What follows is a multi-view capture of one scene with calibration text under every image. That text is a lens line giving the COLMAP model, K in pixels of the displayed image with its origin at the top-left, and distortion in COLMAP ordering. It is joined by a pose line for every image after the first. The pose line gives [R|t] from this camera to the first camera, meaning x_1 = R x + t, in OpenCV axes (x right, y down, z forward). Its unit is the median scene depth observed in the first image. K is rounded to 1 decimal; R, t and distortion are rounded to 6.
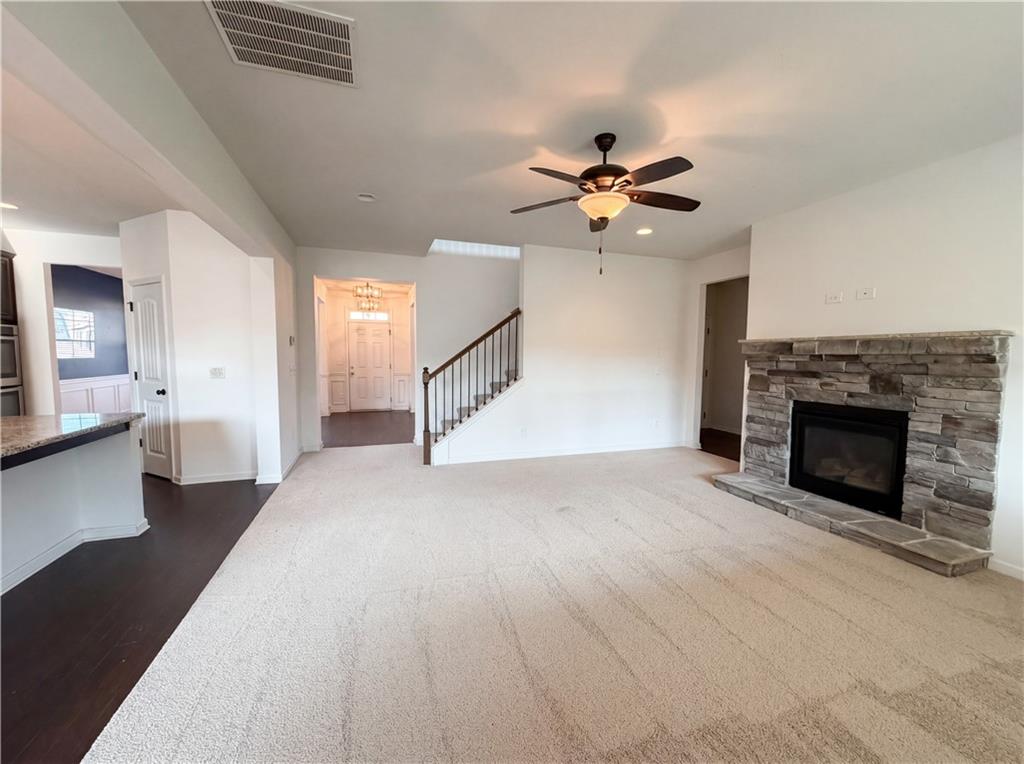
lens RADIAL K [[406.3, 0, 513.8], [0, 406.3, 382.2], [0, 0, 1]] dist [0.000041, -0.000072]
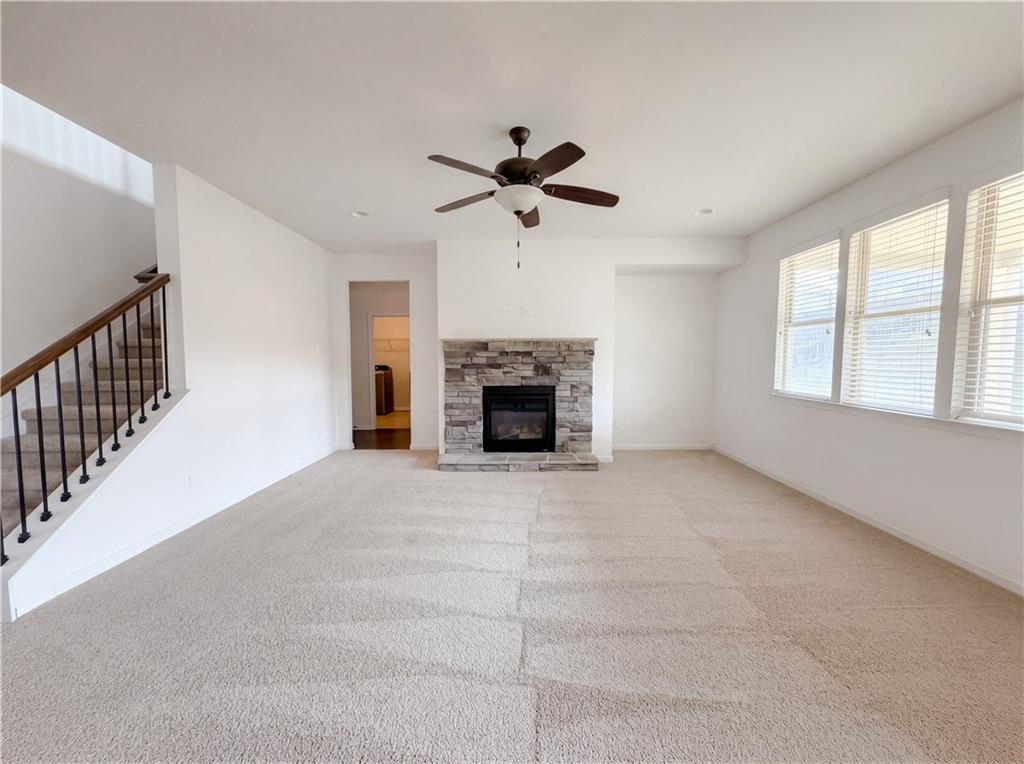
lens RADIAL K [[406.3, 0, 507.7], [0, 406.3, 380.5], [0, 0, 1]] dist [0.000041, -0.000072]
pose [[0.338189, -0.063424, 0.938938, -0.539336], [0.069332, 0.996694, 0.042353, -0.025371], [-0.938521, 0.050775, 0.341469, 0.505069]]
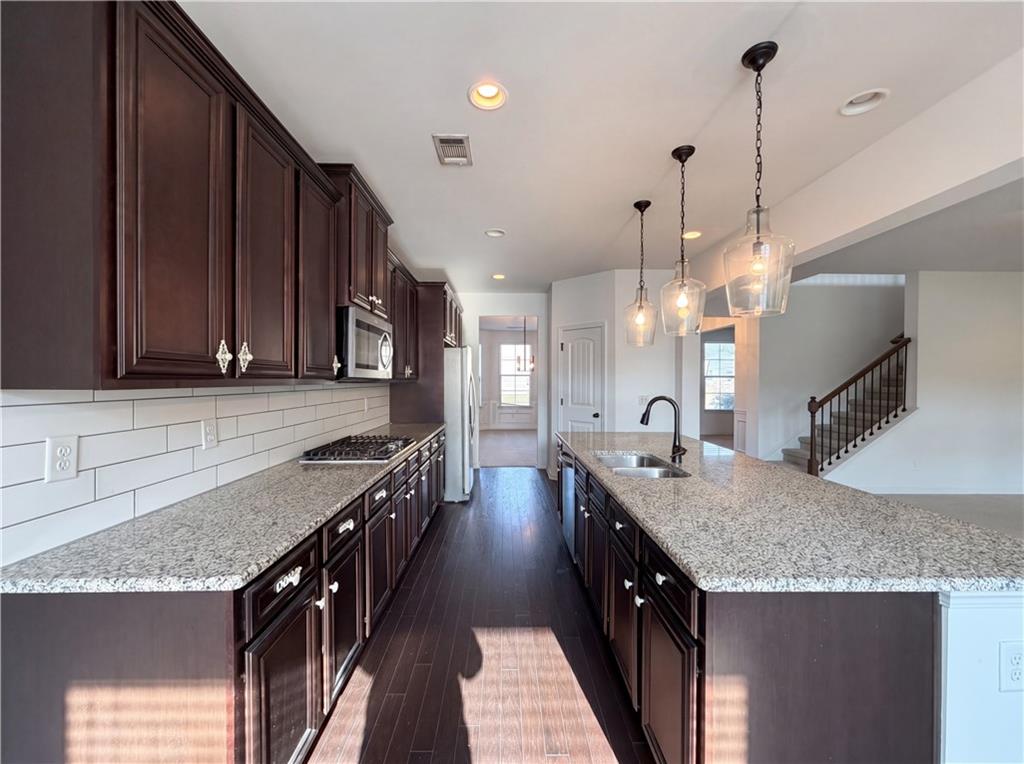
lens RADIAL K [[406.3, 0, 510.5], [0, 406.3, 383.6], [0, 0, 1]] dist [0.000041, -0.000072]
pose [[0.951283, -0.000803, -0.308319, -0.846131], [-0.018514, 0.998043, -0.059724, 0.007580], [0.307763, 0.062523, 0.949406, -0.291890]]
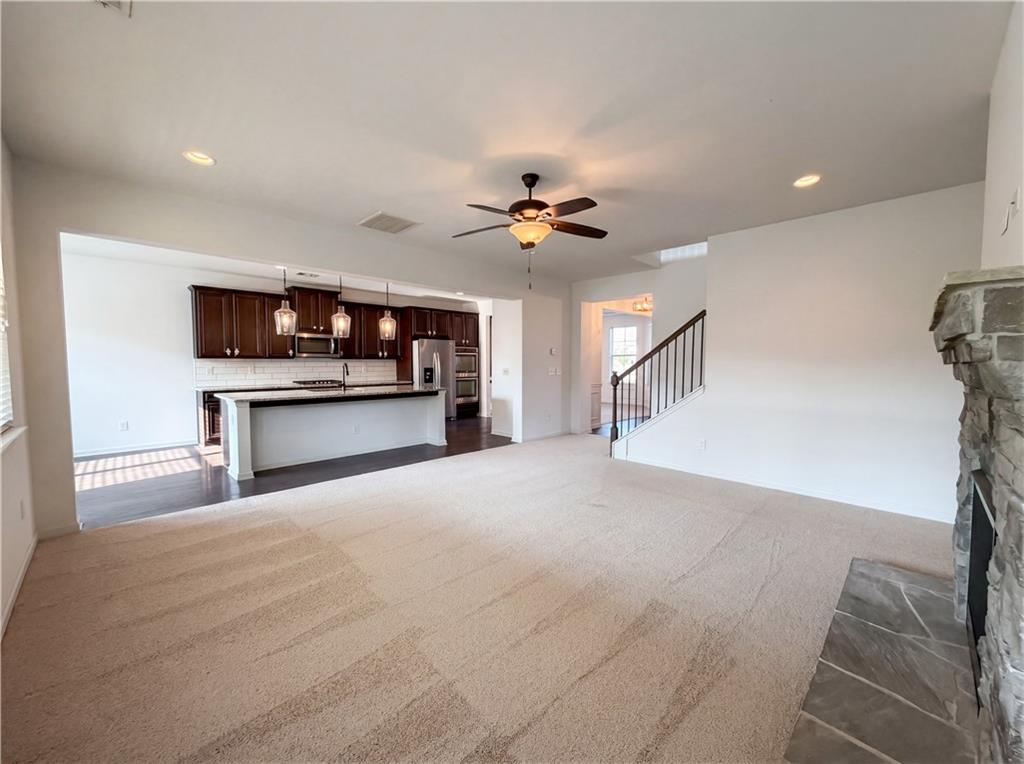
lens RADIAL K [[406.3, 0, 510.9], [0, 406.3, 380.5], [0, 0, 1]] dist [0.000041, -0.000072]
pose [[0.439036, 0.037567, -0.897684, 0.914631], [-0.061971, 0.998012, 0.011457, -0.008022], [0.896330, 0.050600, 0.440491, 0.317082]]
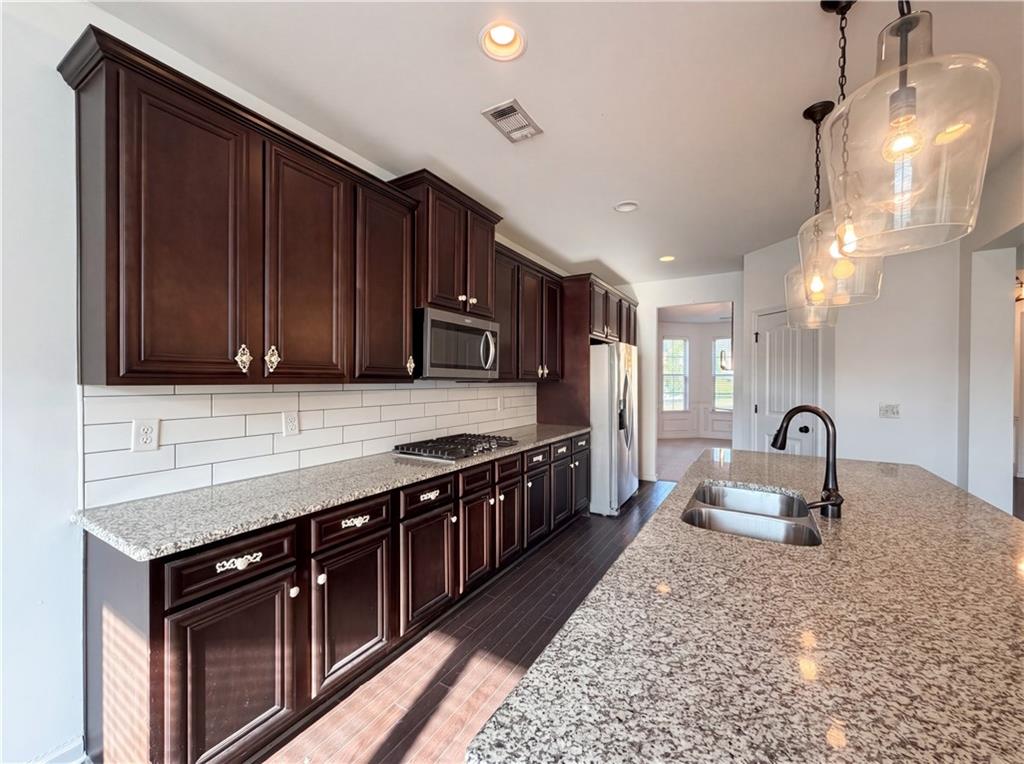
lens RADIAL K [[406.3, 0, 510.2], [0, 406.3, 383.2], [0, 0, 1]] dist [0.000041, -0.000072]
pose [[0.639185, 0.002007, -0.769050, -0.686977], [-0.053351, 0.997703, -0.041739, -0.005487], [0.767200, 0.067709, 0.637824, -0.071675]]
